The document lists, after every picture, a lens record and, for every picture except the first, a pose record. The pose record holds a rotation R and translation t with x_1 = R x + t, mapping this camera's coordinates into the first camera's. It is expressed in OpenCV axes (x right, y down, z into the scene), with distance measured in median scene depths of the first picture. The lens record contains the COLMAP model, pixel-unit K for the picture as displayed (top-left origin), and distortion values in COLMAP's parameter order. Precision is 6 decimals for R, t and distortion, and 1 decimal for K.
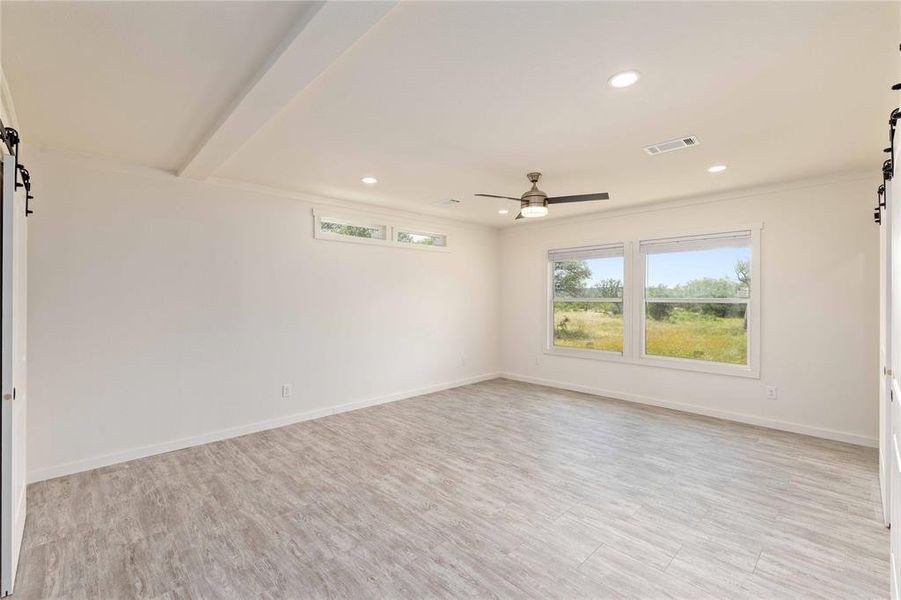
lens RADIAL K [[397.1, 0, 448.6], [0, 397.1, 299.0], [0, 0, 1]] dist [0.003477, 0.000403]
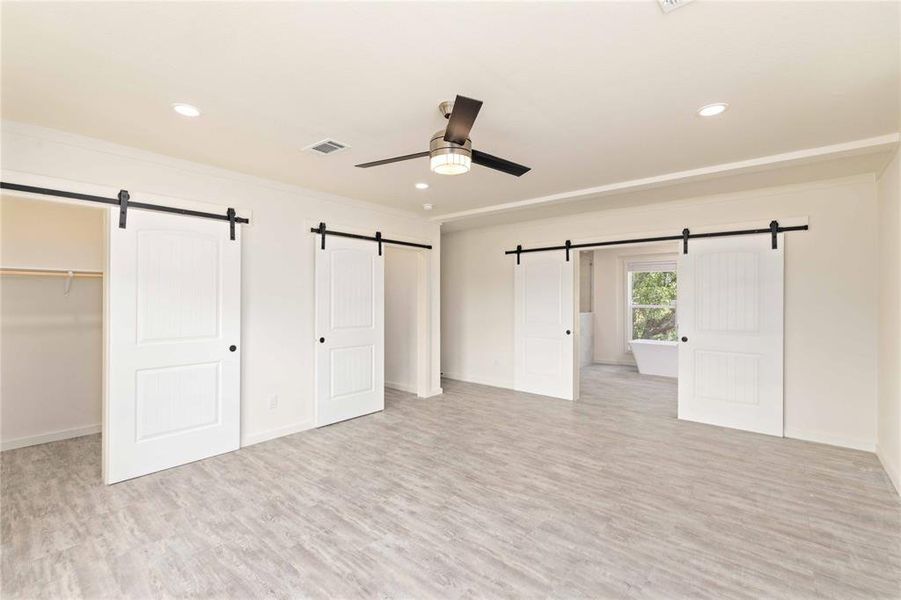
lens RADIAL K [[397.1, 0, 448.6], [0, 397.1, 299.0], [0, 0, 1]] dist [0.003477, 0.000403]
pose [[-0.994832, 0.000044, -0.101539, 0.334931], [-0.000722, 0.999972, 0.007502, -0.011774], [0.101536, 0.007536, -0.994803, 1.922859]]
